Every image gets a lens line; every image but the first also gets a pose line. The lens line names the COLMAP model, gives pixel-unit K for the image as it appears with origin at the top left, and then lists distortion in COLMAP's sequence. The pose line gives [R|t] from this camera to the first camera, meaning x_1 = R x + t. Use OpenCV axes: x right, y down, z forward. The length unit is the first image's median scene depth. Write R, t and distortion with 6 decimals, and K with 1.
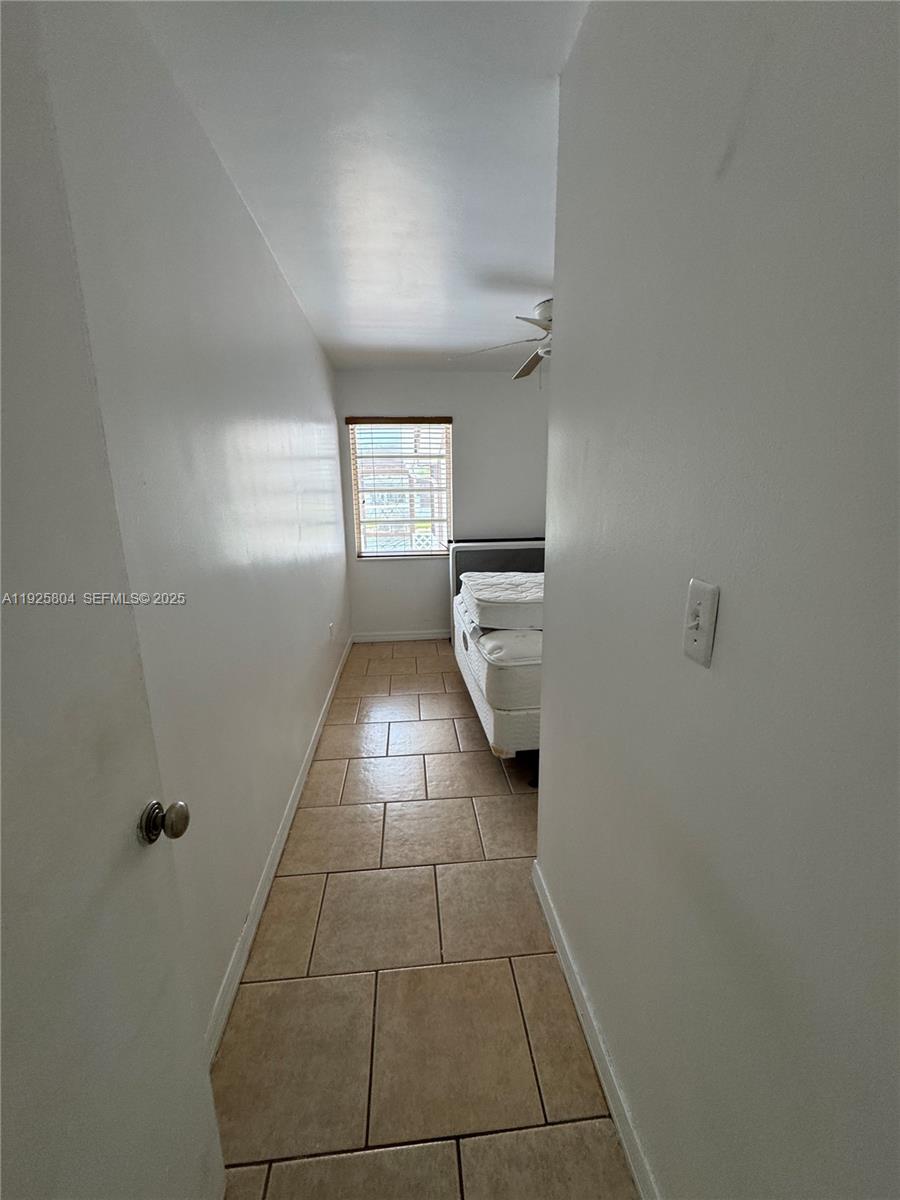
lens RADIAL K [[477.3, 0, 450.0], [0, 477.3, 600.0], [0, 0, 1]] dist [-0.000709, 0.000423]
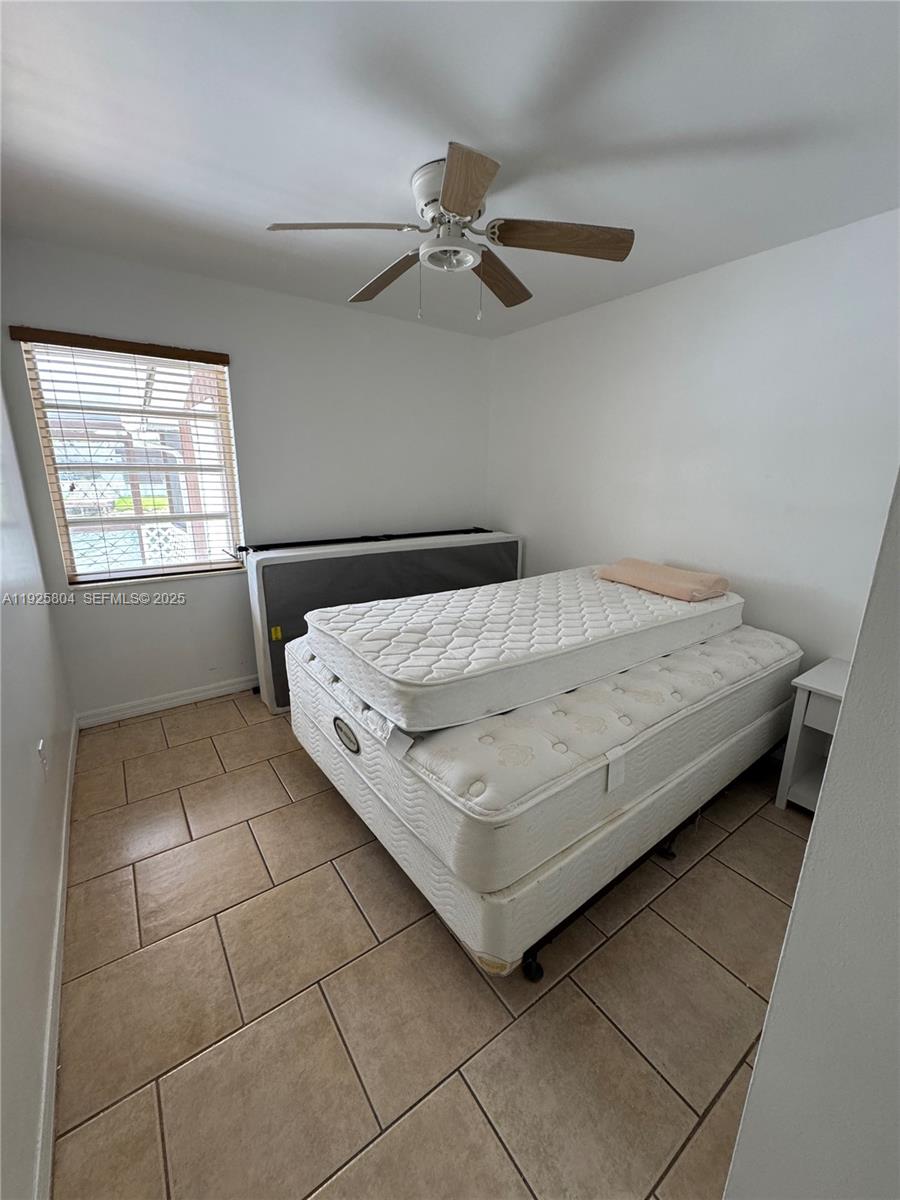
lens RADIAL K [[471.7, 0, 450.0], [0, 471.7, 600.0], [0, 0, 1]] dist [-0.008144, -0.000195]
pose [[0.861894, -0.108803, 0.495278, -0.086425], [0.086669, 0.993946, 0.067527, -0.074064], [-0.499627, -0.015276, 0.866106, 0.301808]]
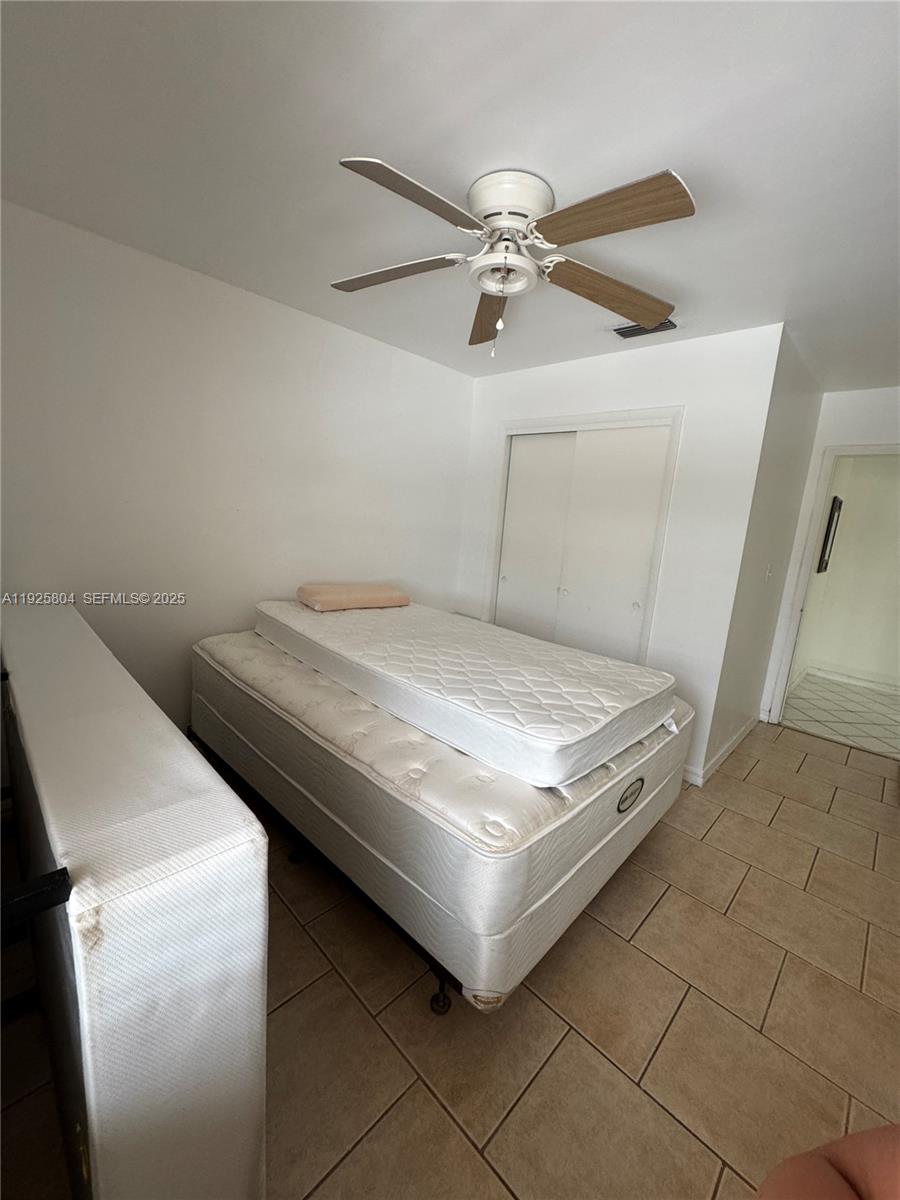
lens RADIAL K [[477.3, 0, 450.0], [0, 477.3, 600.0], [0, 0, 1]] dist [-0.000709, 0.000423]
pose [[-0.650089, -0.168109, 0.741029, -0.146429], [0.095116, 0.949546, 0.298856, -0.228780], [-0.753881, 0.264767, -0.601300, 1.015596]]
